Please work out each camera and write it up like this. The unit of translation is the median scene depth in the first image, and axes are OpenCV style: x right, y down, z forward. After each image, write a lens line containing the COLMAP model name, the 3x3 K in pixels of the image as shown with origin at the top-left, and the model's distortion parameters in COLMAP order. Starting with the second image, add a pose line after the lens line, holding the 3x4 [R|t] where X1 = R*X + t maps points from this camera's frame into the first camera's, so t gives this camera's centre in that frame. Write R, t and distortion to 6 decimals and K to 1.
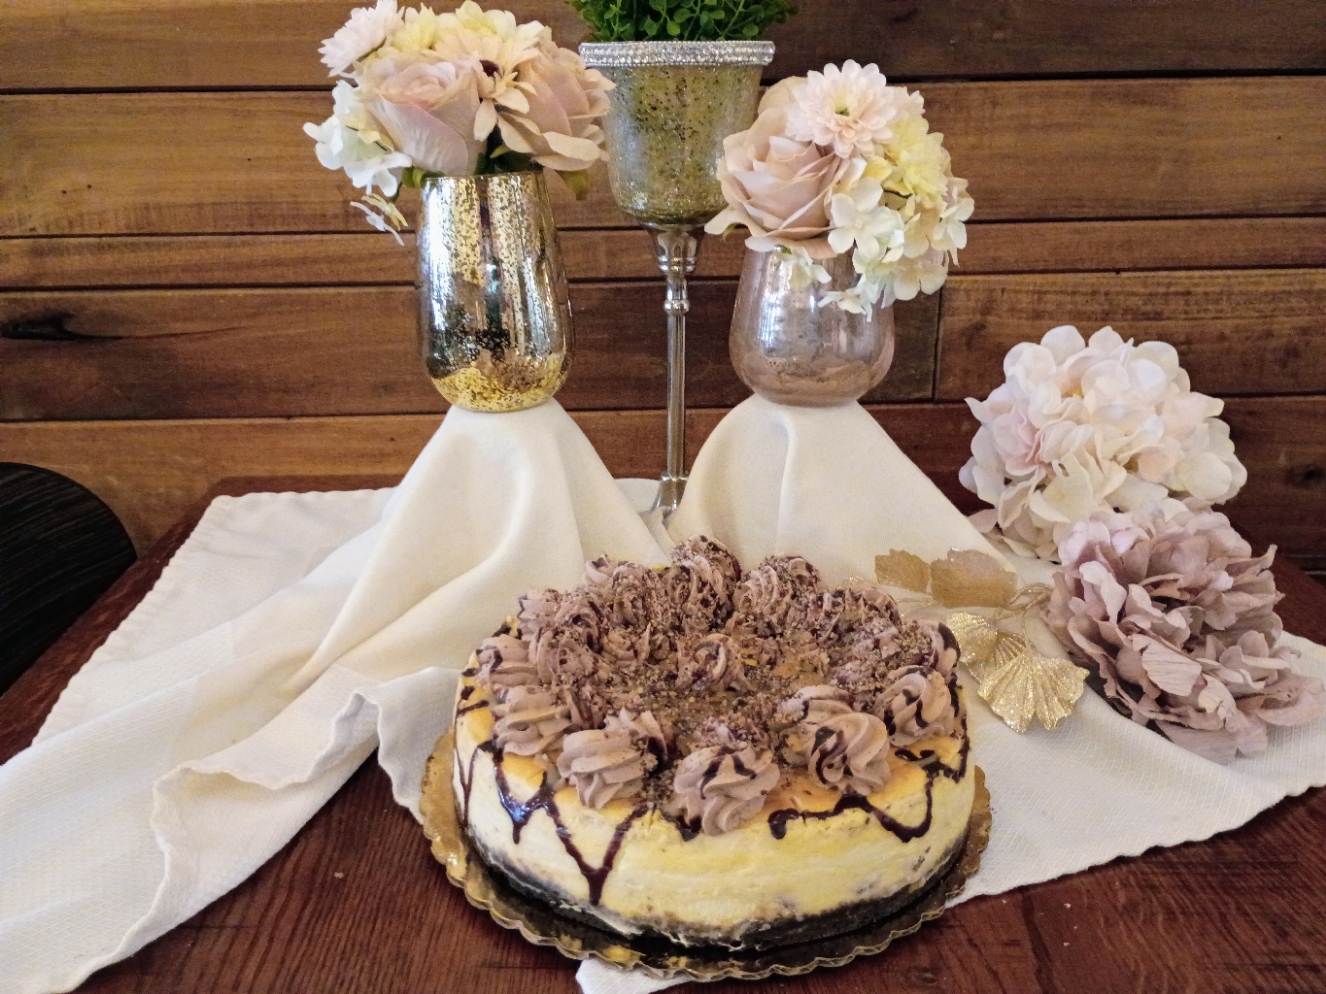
lens RADIAL K [[1079.5, 0, 664.0], [0, 1079.5, 492.4], [0, 0, 1]] dist [0.055464, -0.069387]
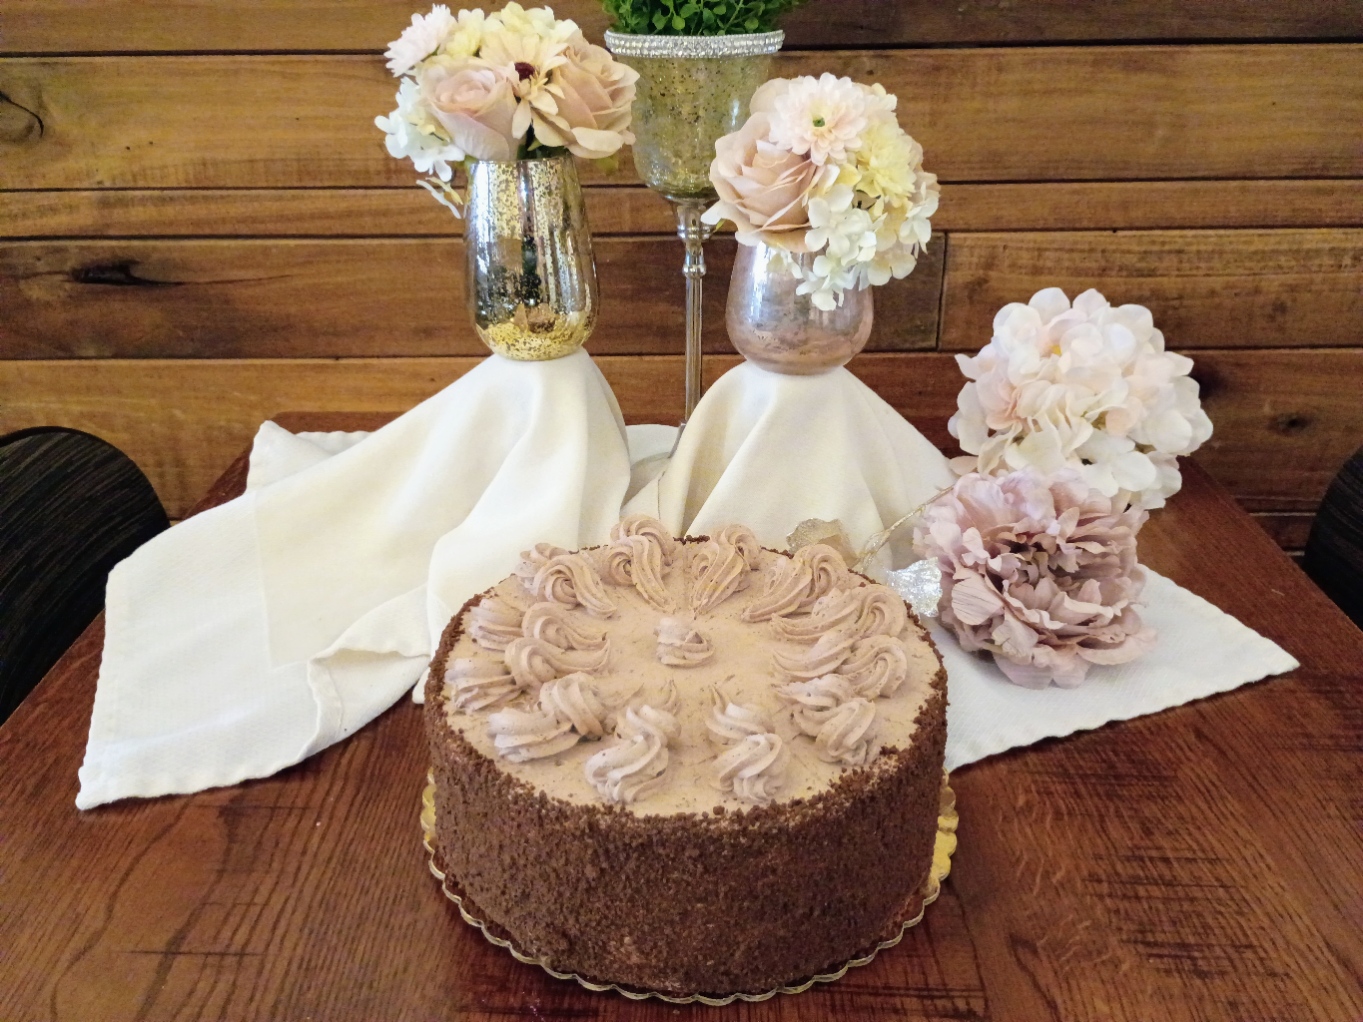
lens RADIAL K [[1081.2, 0, 685.1], [0, 1081.2, 500.8], [0, 0, 1]] dist [0.058885, -0.077569]
pose [[0.999595, 0.016041, -0.023524, 0.036286], [-0.013896, 0.995964, 0.088676, -0.036293], [0.024852, -0.088313, 0.995783, -0.106655]]
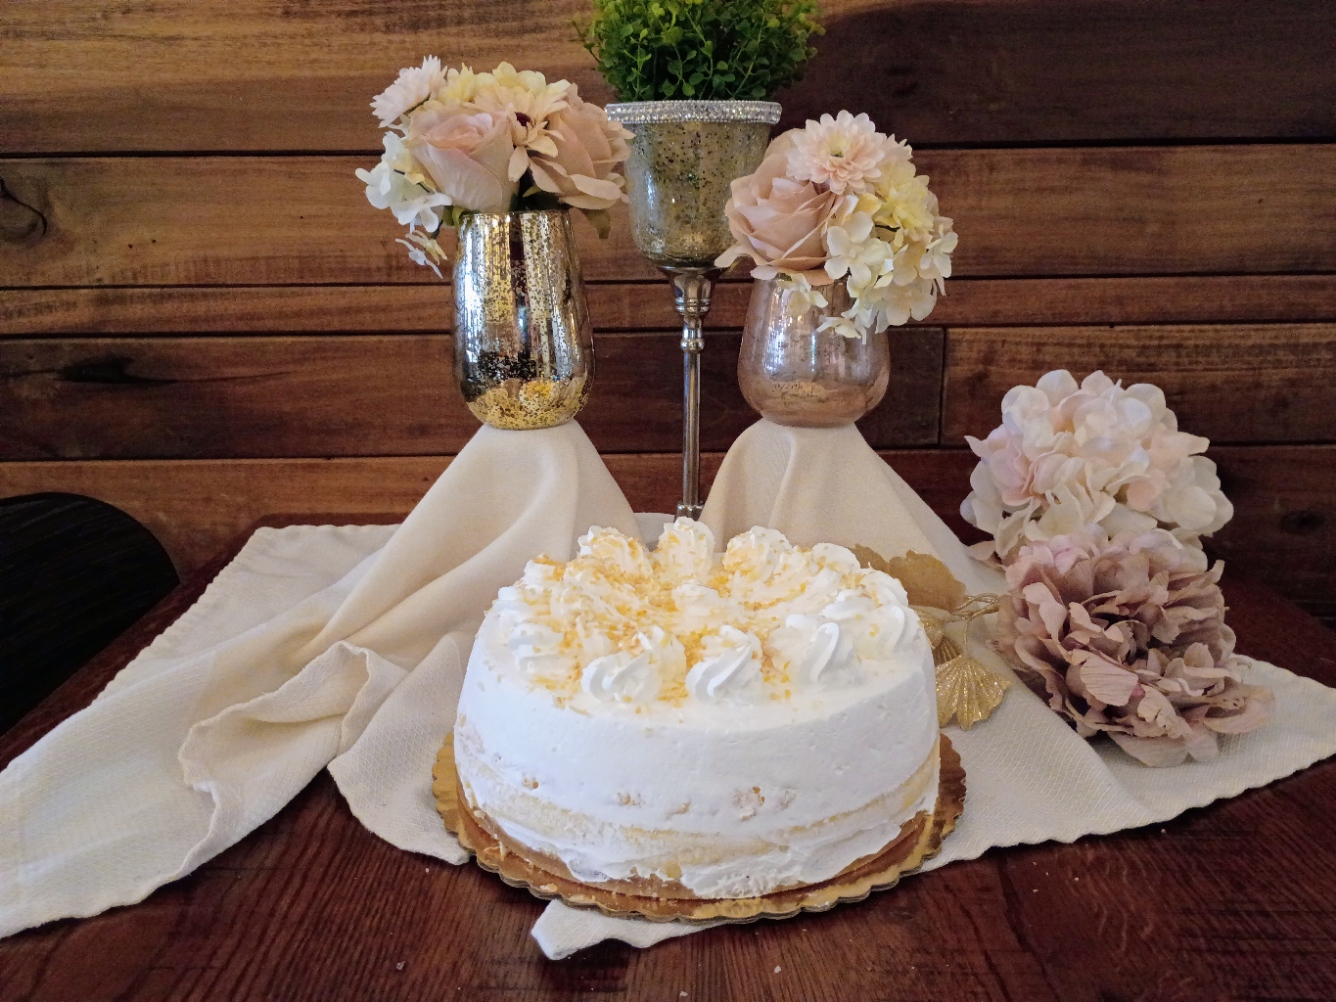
lens RADIAL K [[1072.3, 0, 678.5], [0, 1072.3, 496.2], [0, 0, 1]] dist [0.056319, -0.076028]
pose [[0.999862, 0.007472, -0.014827, 0.014016], [-0.008537, 0.997287, -0.073117, 0.053779], [0.014240, 0.073234, 0.997213, -0.053487]]
